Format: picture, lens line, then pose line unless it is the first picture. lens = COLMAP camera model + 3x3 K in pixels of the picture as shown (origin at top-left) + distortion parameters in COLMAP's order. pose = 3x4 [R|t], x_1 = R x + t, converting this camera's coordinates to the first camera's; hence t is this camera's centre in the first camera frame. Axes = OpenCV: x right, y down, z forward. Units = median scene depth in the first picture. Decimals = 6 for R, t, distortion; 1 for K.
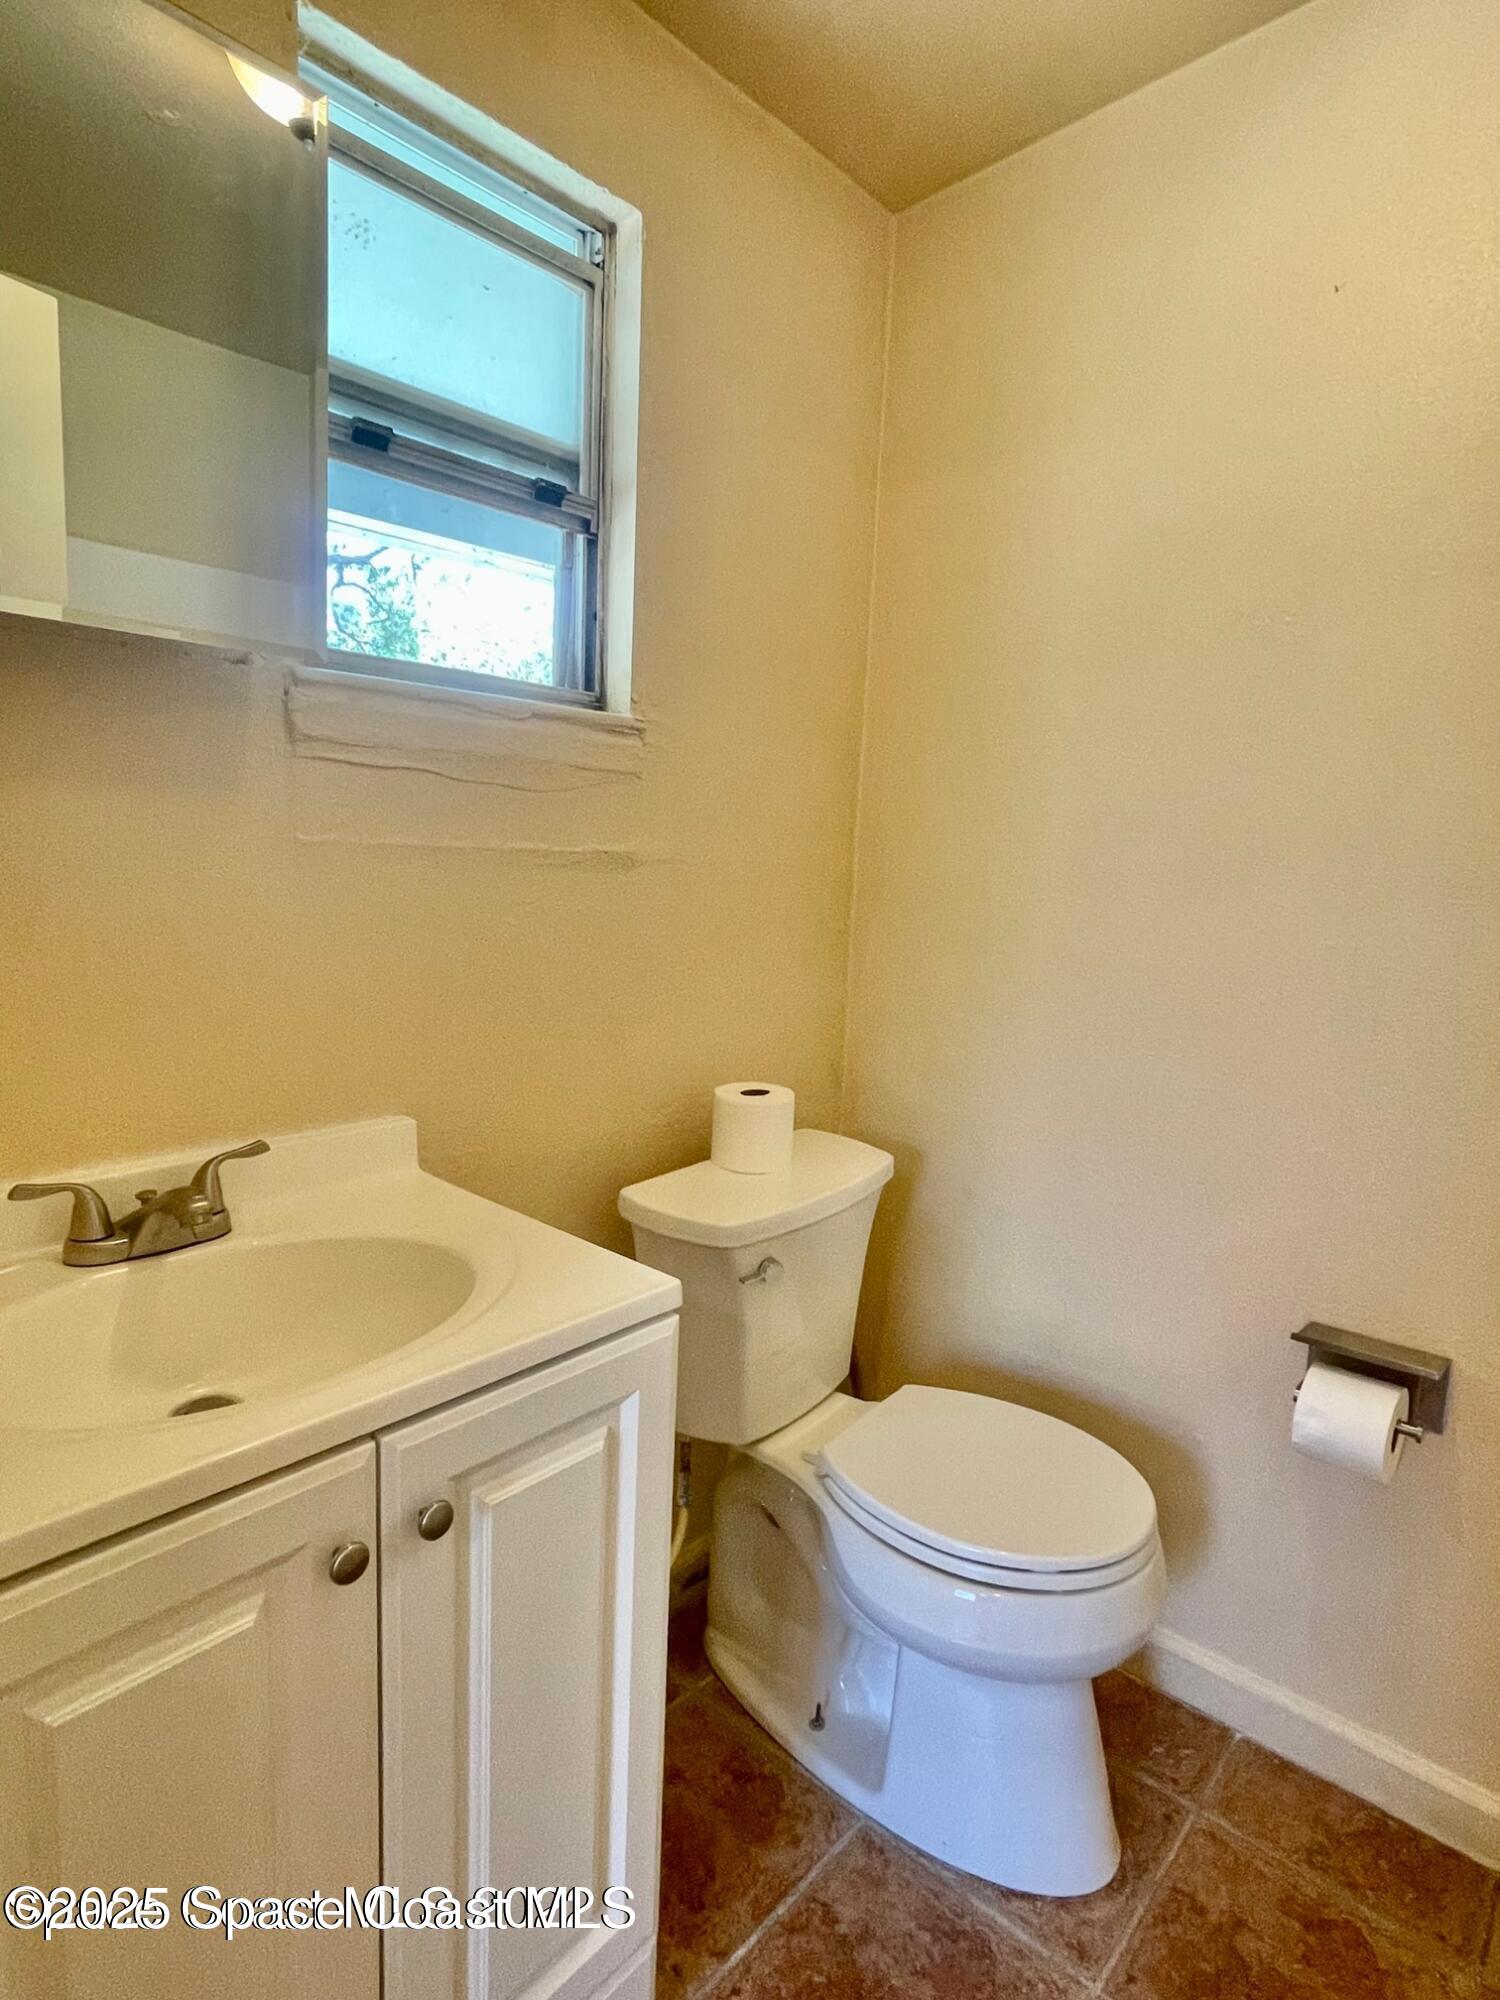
lens RADIAL K [[1090.0, 0, 746.2], [0, 1090.0, 1002.4], [0, 0, 1]] dist [0.003495, -0.005544]
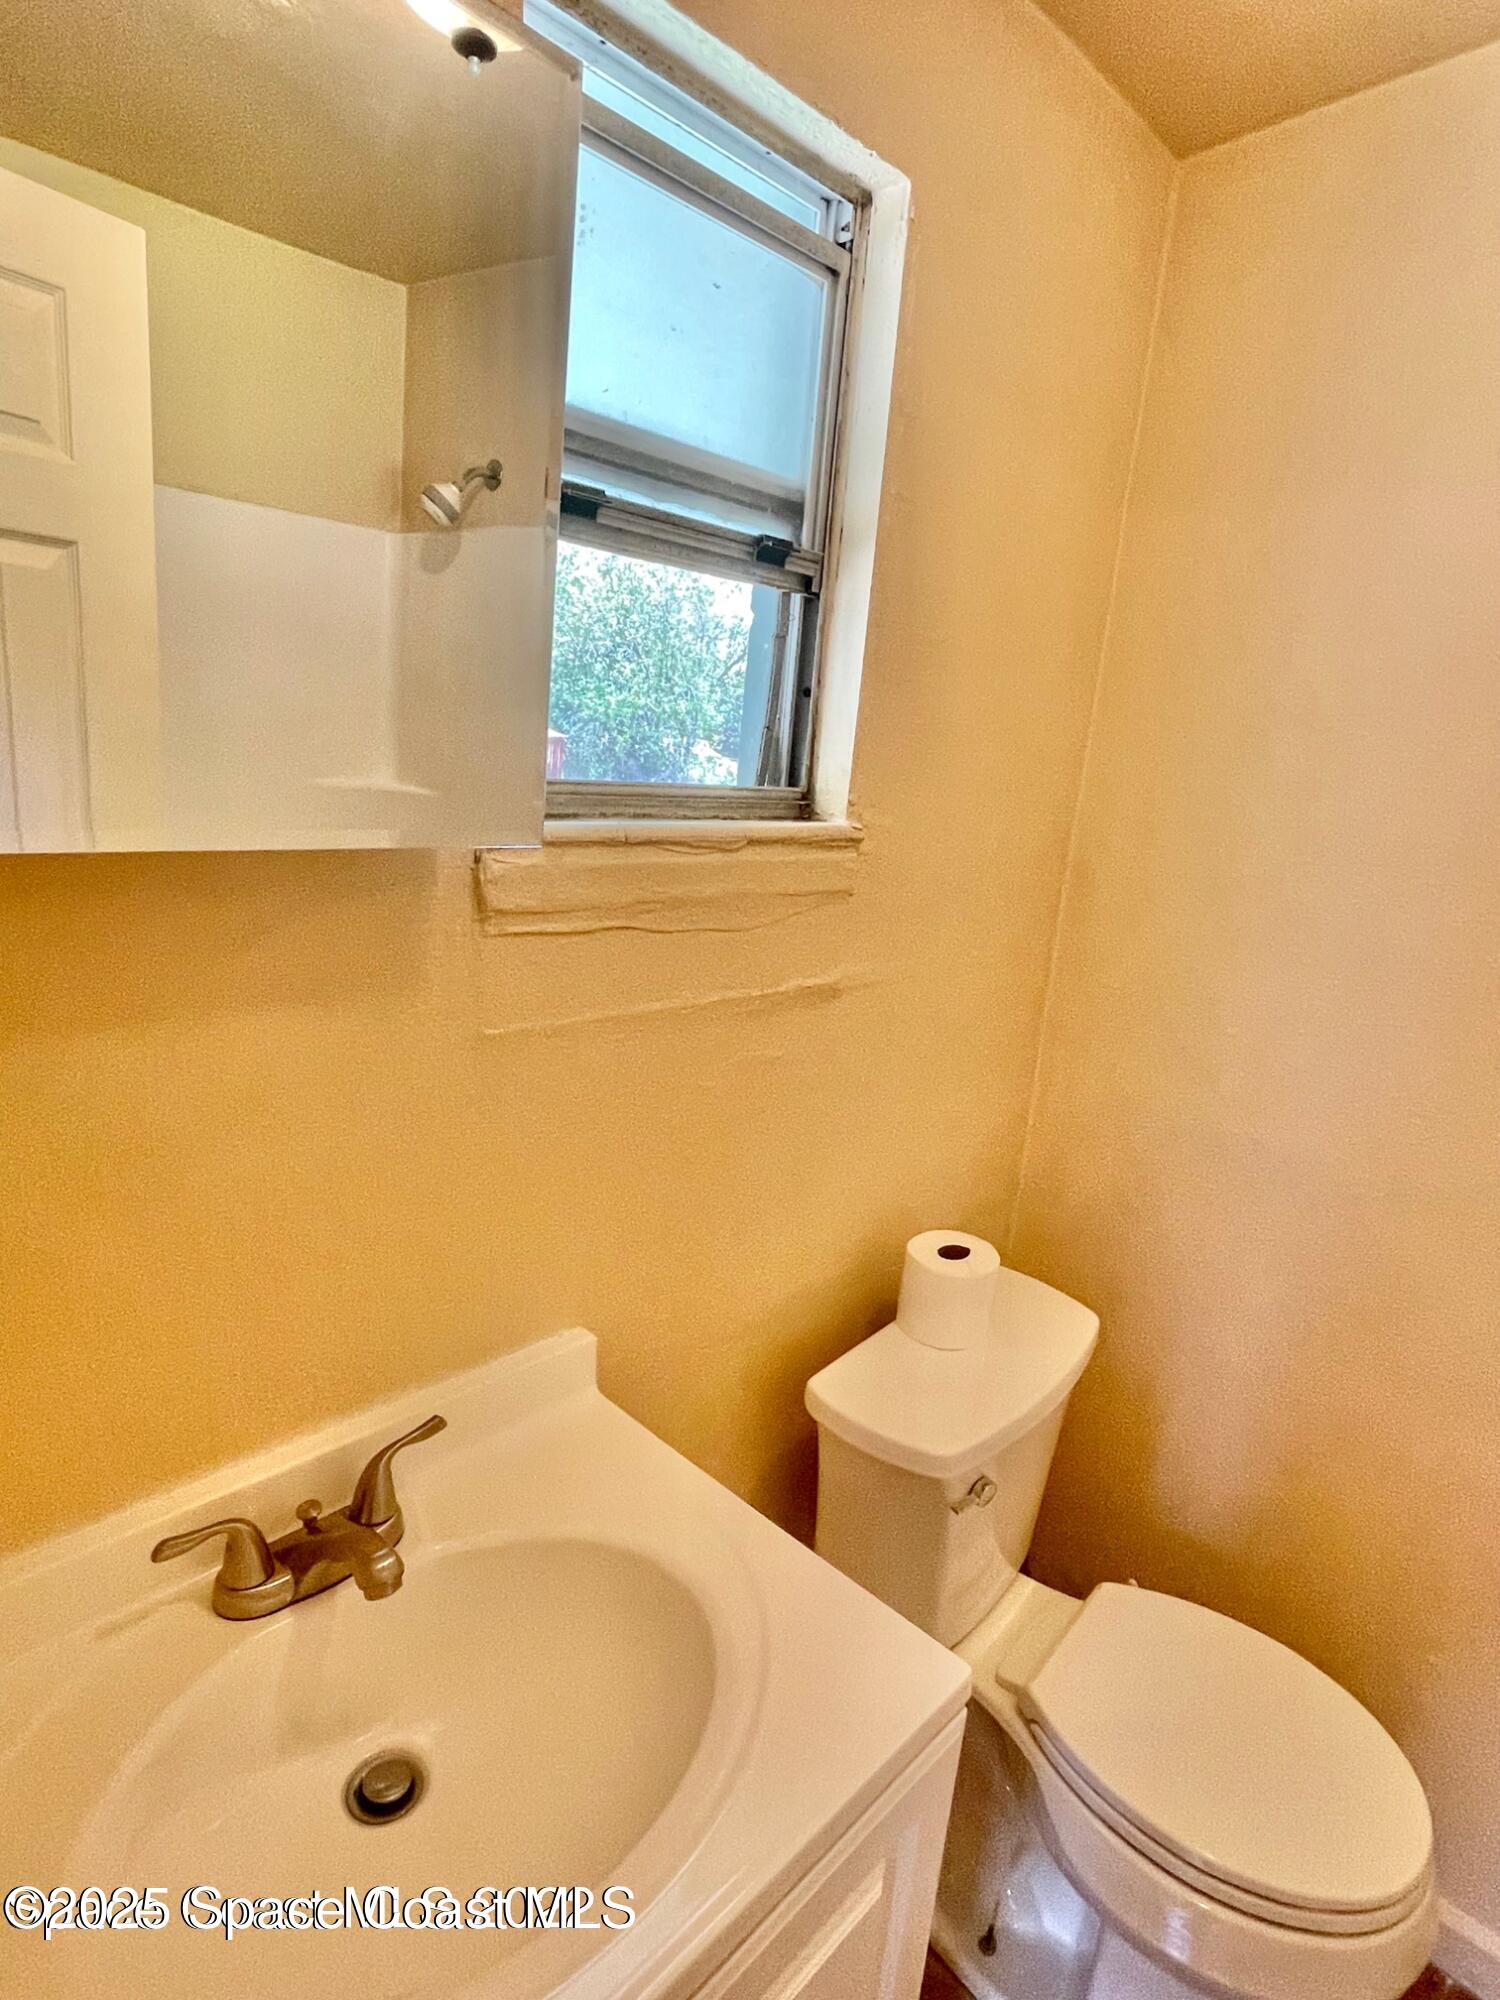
lens RADIAL K [[1090.0, 0, 747.8], [0, 1090.0, 999.1], [0, 0, 1]] dist [0.003495, -0.005544]
pose [[0.998717, 0.047988, -0.016155, -0.166846], [-0.046242, 0.994393, 0.095099, -0.211972], [0.020628, -0.094230, 0.995337, 0.171895]]
